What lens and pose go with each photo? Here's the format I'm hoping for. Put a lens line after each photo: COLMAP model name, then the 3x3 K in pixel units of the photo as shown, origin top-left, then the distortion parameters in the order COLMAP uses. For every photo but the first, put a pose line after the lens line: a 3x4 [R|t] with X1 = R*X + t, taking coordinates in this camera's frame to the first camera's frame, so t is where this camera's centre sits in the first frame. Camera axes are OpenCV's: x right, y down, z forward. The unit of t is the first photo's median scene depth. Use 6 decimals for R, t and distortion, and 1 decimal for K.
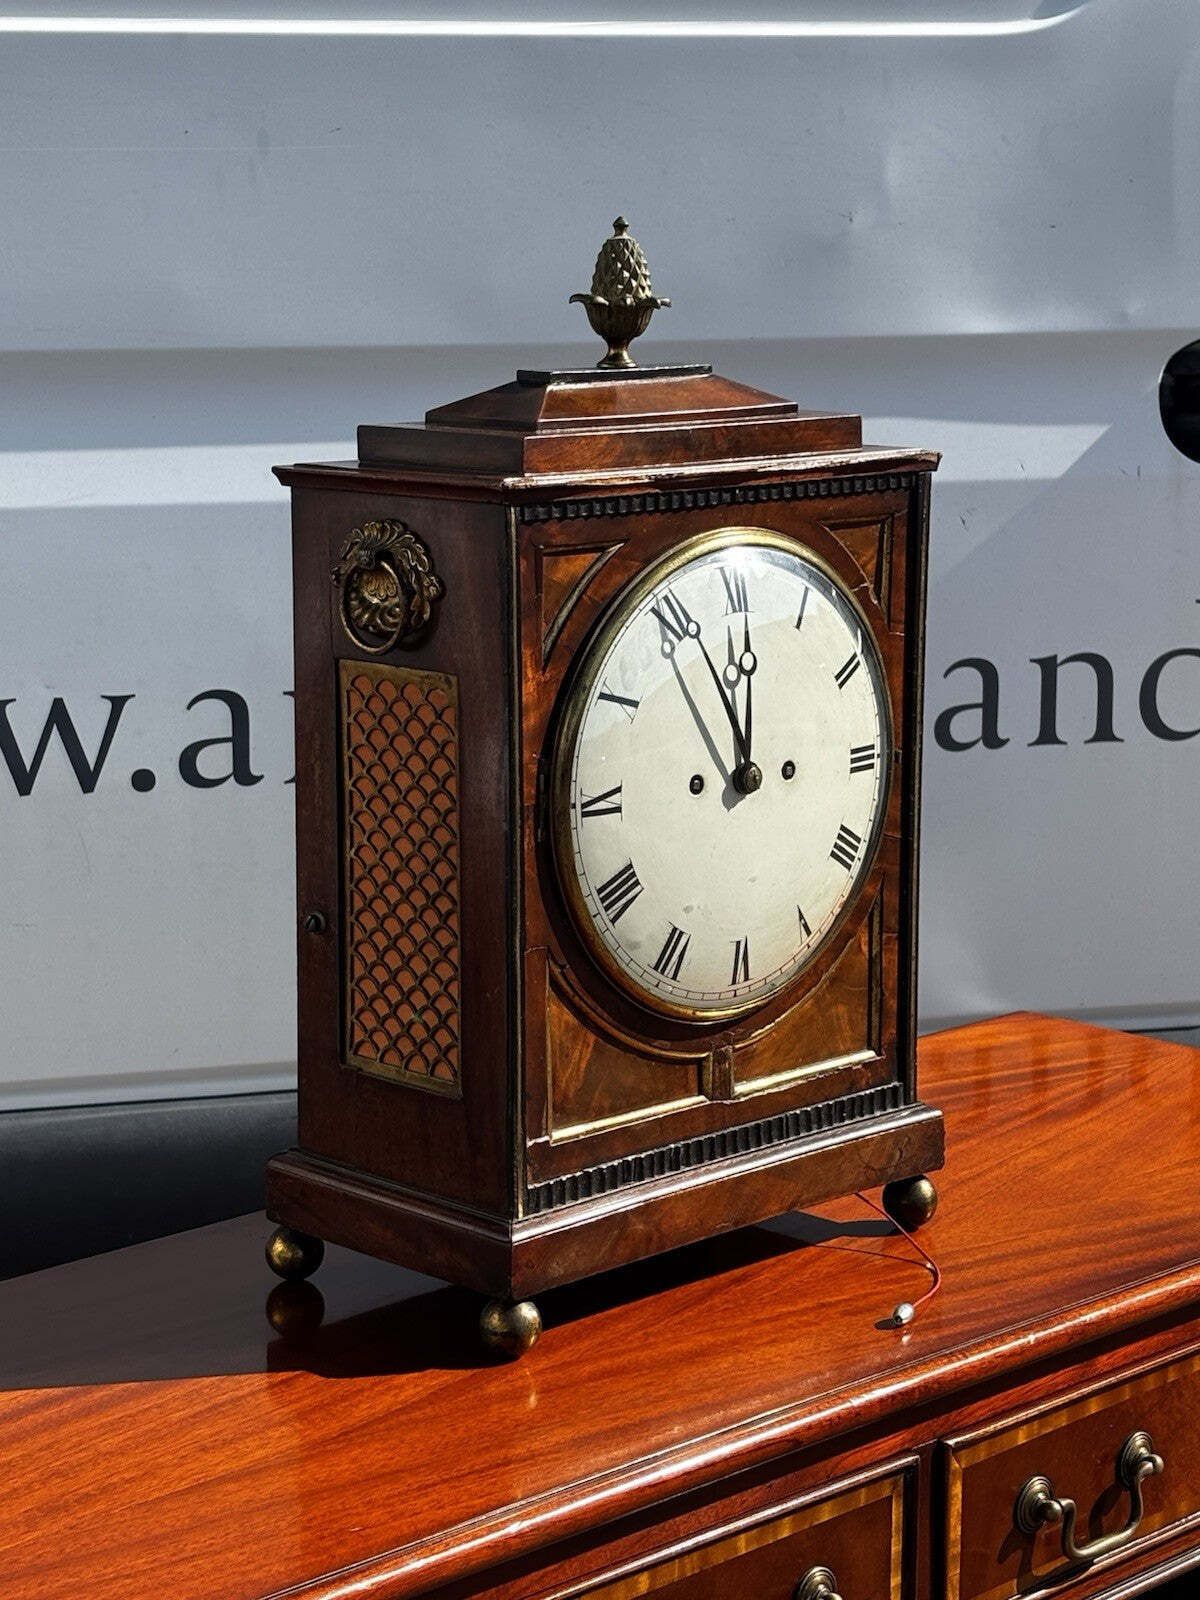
lens RADIAL K [[3315.6, 0, 600.0], [0, 3315.6, 800.0], [0, 0, 1]] dist [0.205112, -0.679686]
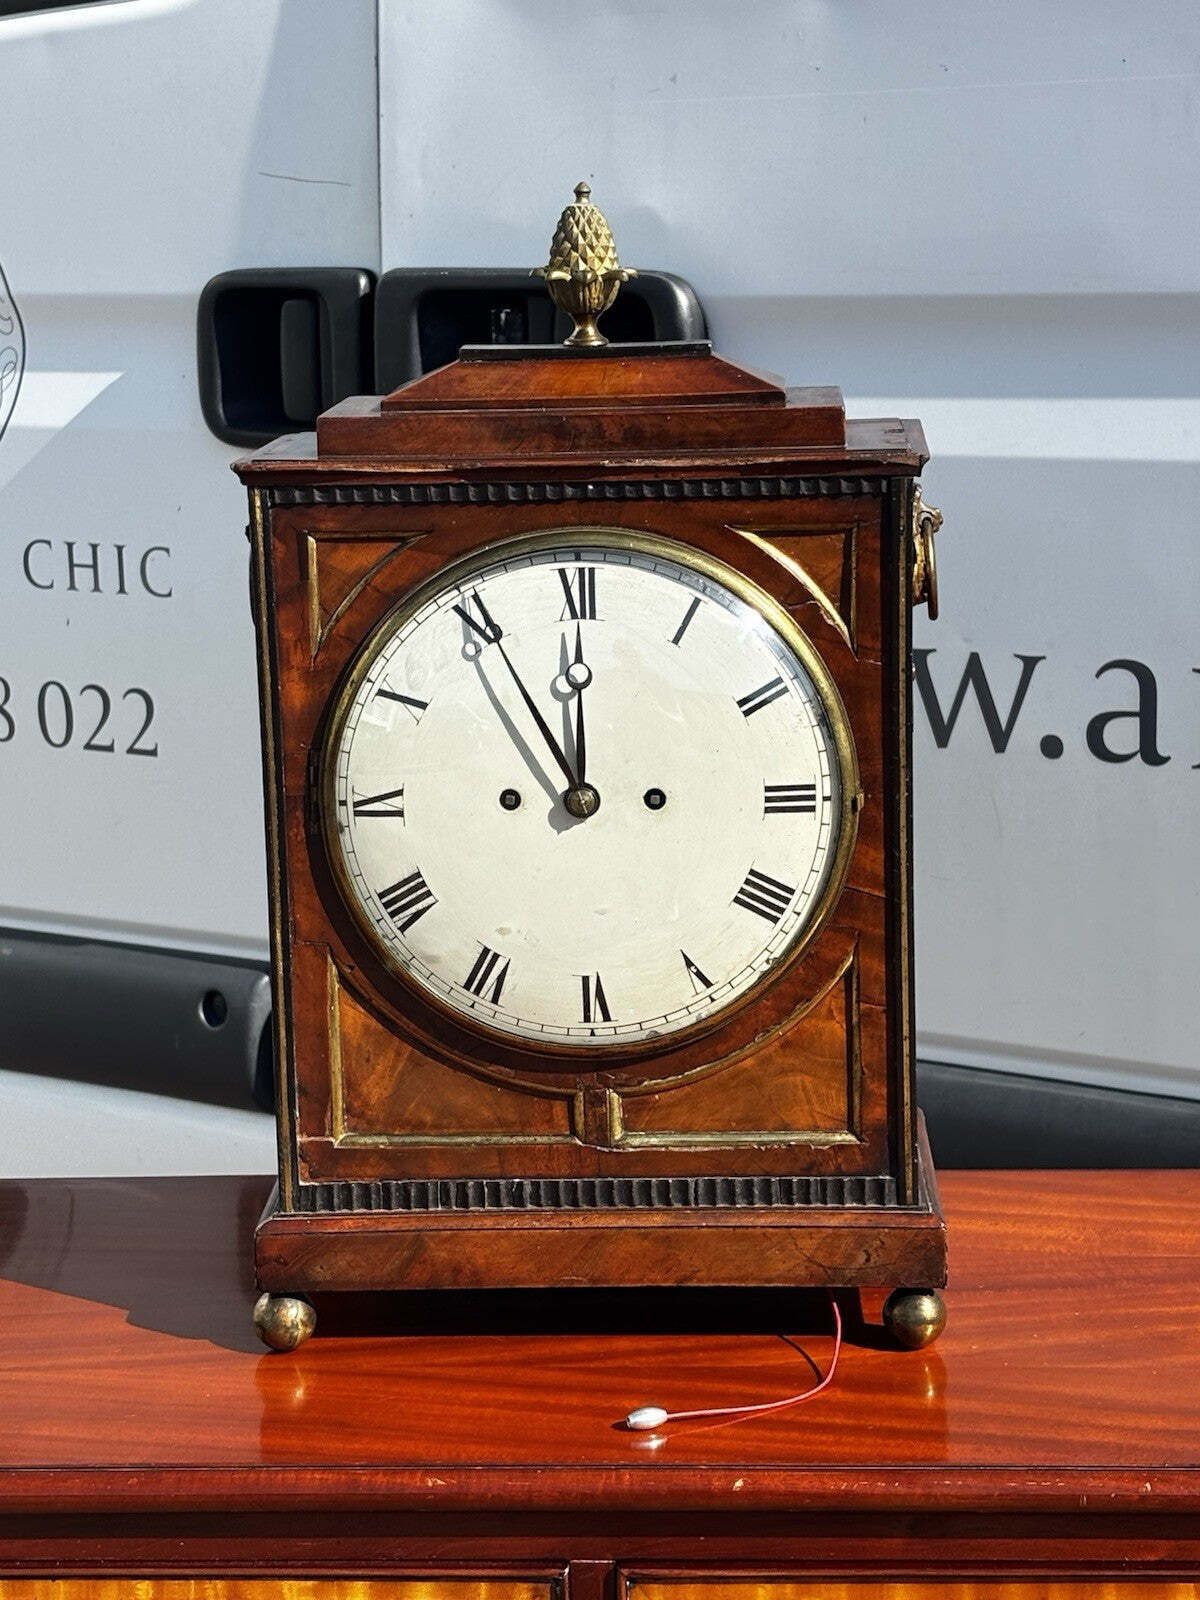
lens RADIAL K [[3315.6, 0, 600.0], [0, 3315.6, 800.0], [0, 0, 1]] dist [0.205112, -0.679686]
pose [[0.680182, 0.128457, -0.721700, 0.703198], [-0.104248, 0.991470, 0.078224, -0.078304], [0.725592, 0.022029, 0.687772, 0.372429]]
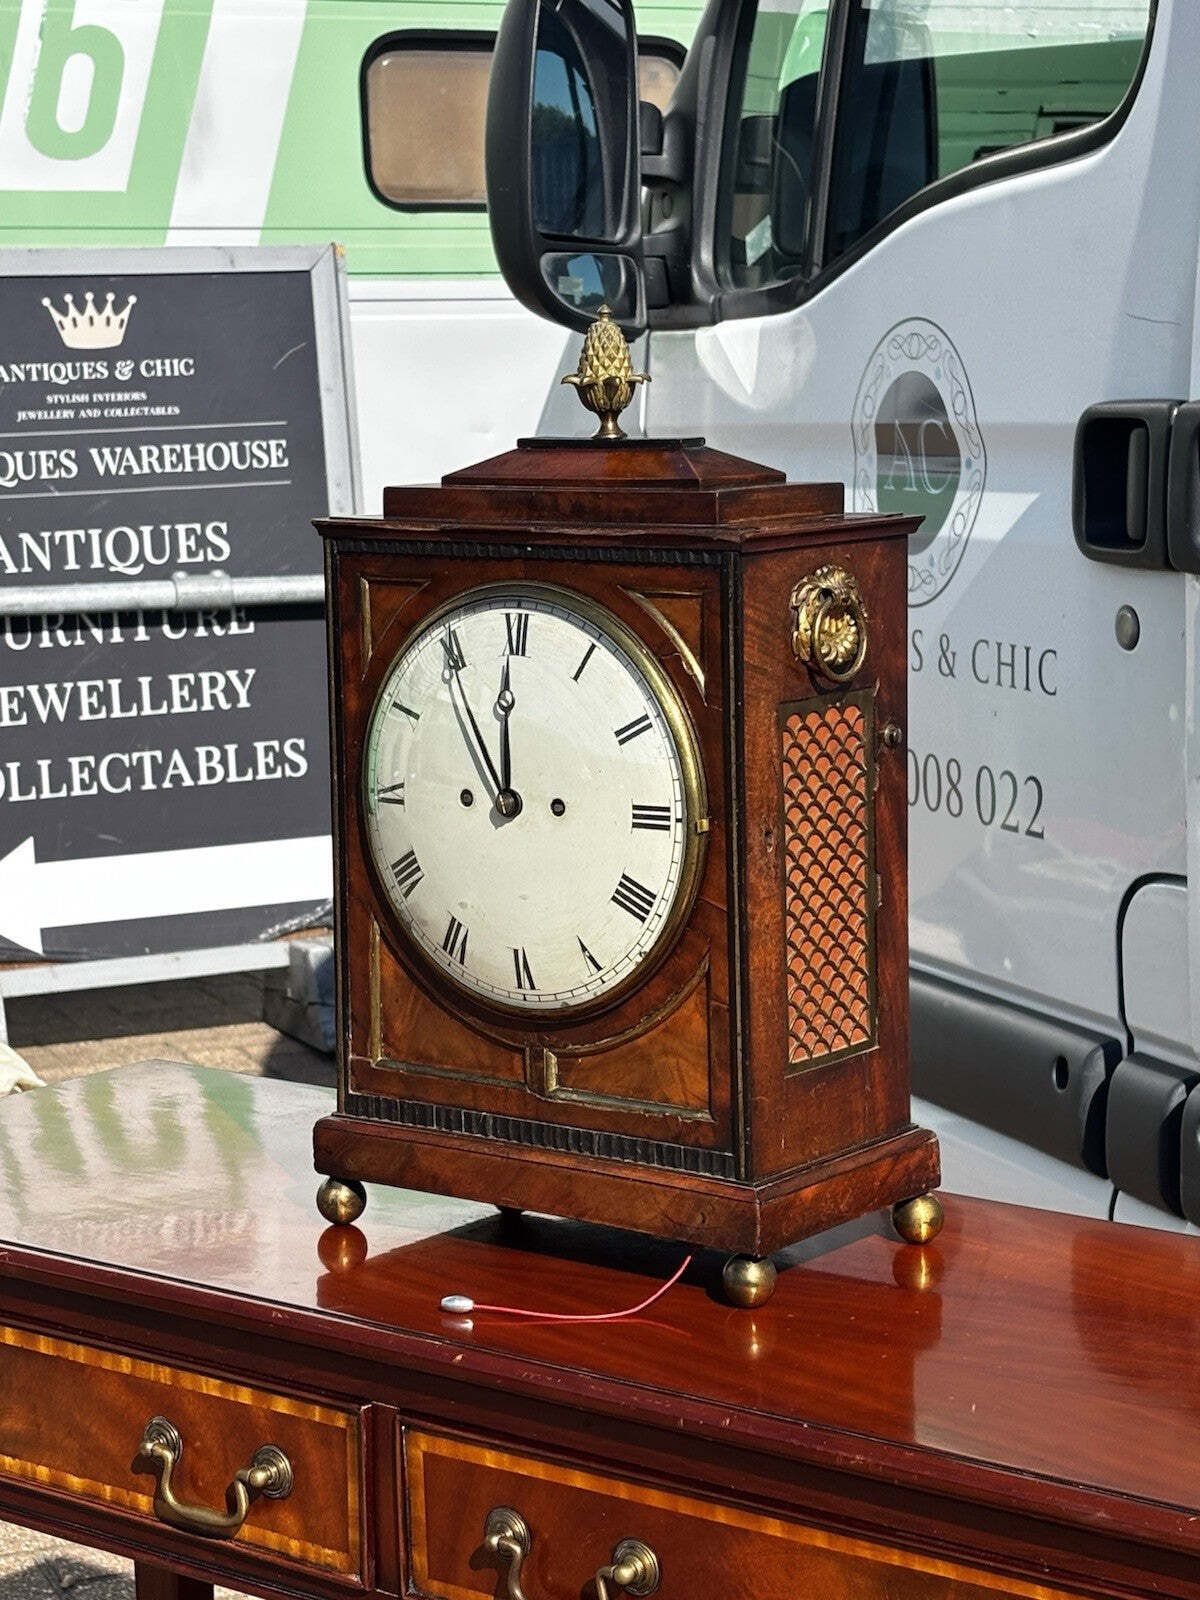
lens RADIAL K [[3300.7, 0, 600.5], [0, 3300.7, 825.5], [0, 0, 1]] dist [0.188795, -0.476770]
pose [[0.135364, 0.139487, -0.980928, 1.137174], [-0.156471, 0.980626, 0.117852, -0.134766], [0.978363, 0.137533, 0.154567, 0.853671]]
